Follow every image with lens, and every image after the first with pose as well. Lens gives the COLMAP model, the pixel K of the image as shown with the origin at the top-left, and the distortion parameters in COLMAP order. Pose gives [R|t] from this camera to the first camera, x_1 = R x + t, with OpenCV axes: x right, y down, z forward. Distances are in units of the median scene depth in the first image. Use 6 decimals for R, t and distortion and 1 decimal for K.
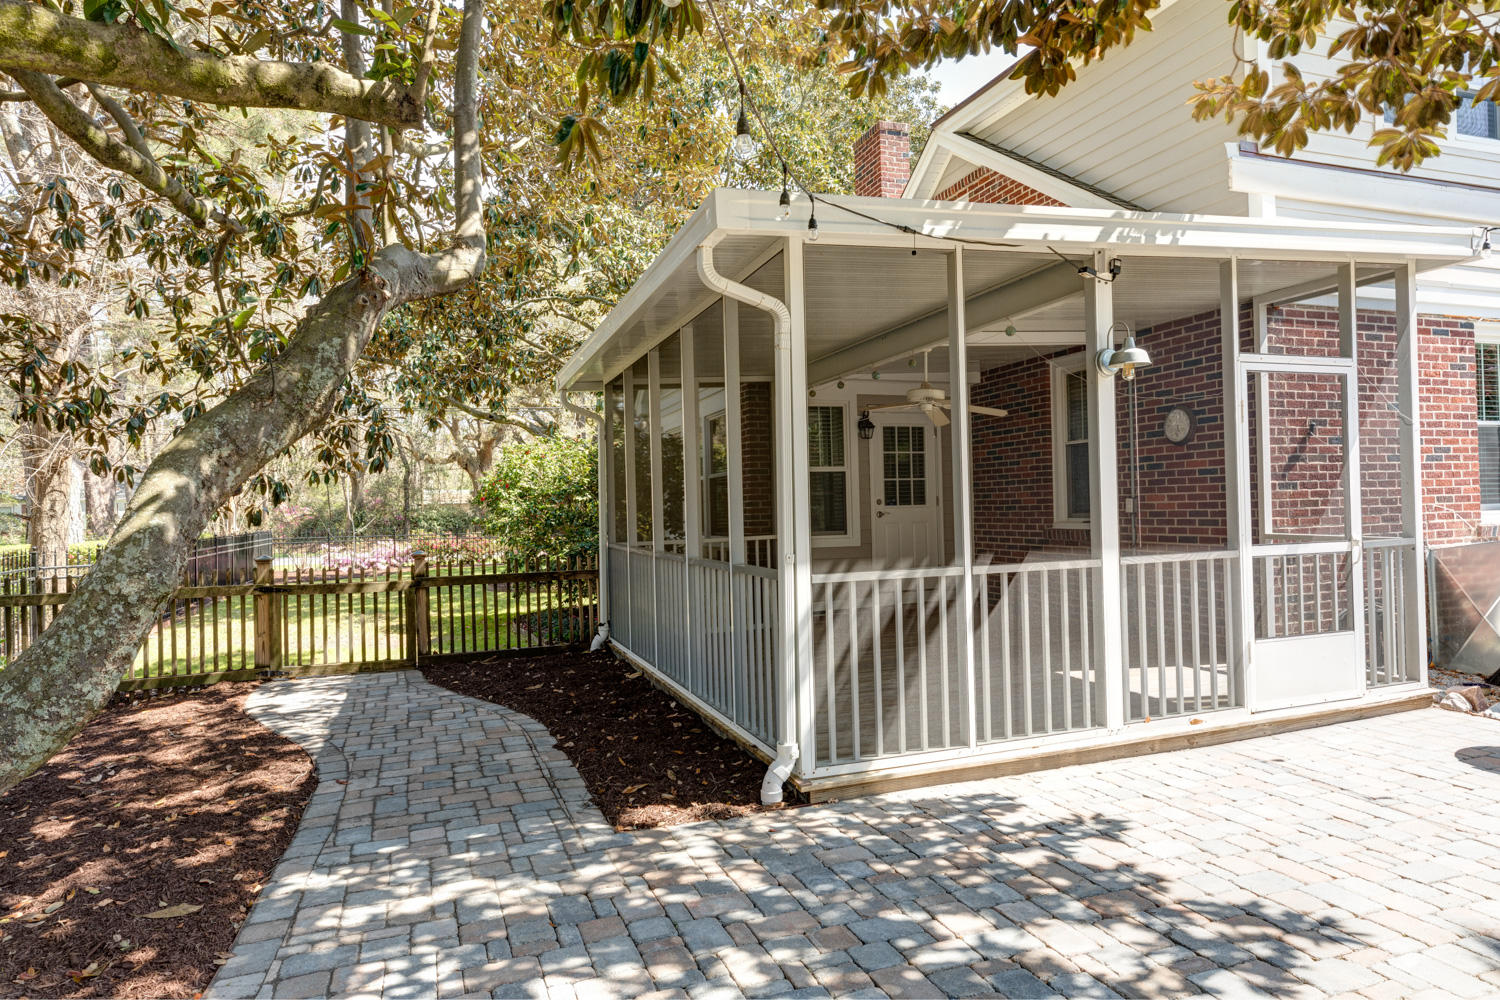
lens RADIAL K [[893.0, 0, 772.6], [0, 893.0, 495.1], [0, 0, 1]] dist [0.005178, 0.002256]
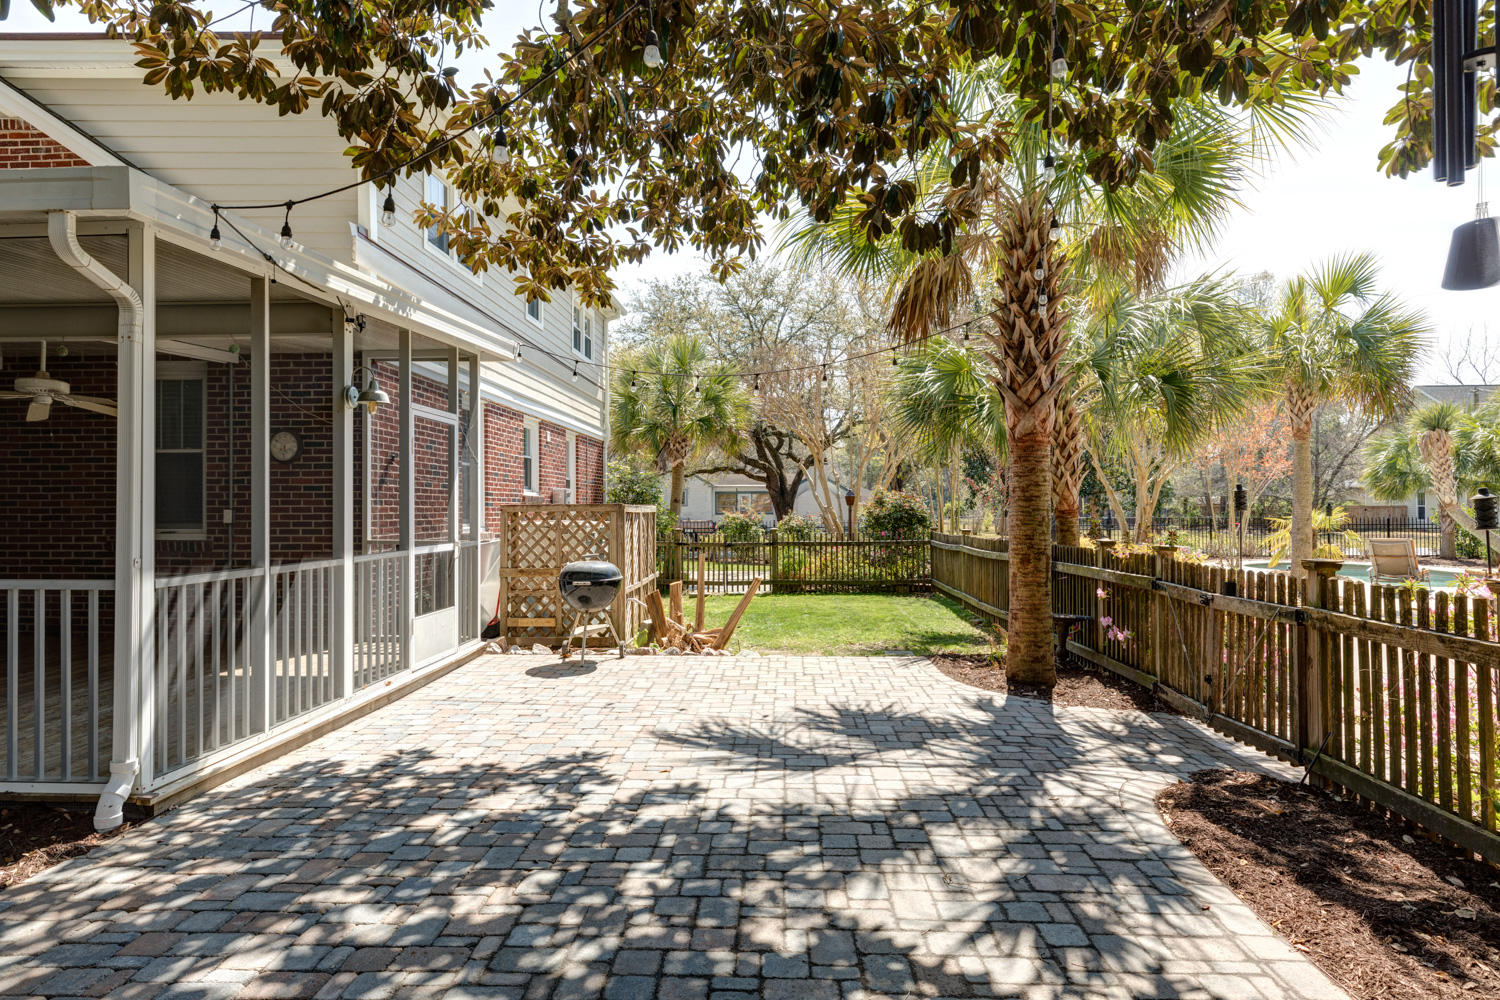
lens RADIAL K [[893.0, 0, 772.6], [0, 893.0, 495.1], [0, 0, 1]] dist [0.005178, 0.002256]
pose [[0.357388, 0.038358, 0.933168, -0.679055], [-0.019598, 0.999244, -0.033569, 0.018013], [-0.933751, -0.006291, 0.357869, 0.030078]]
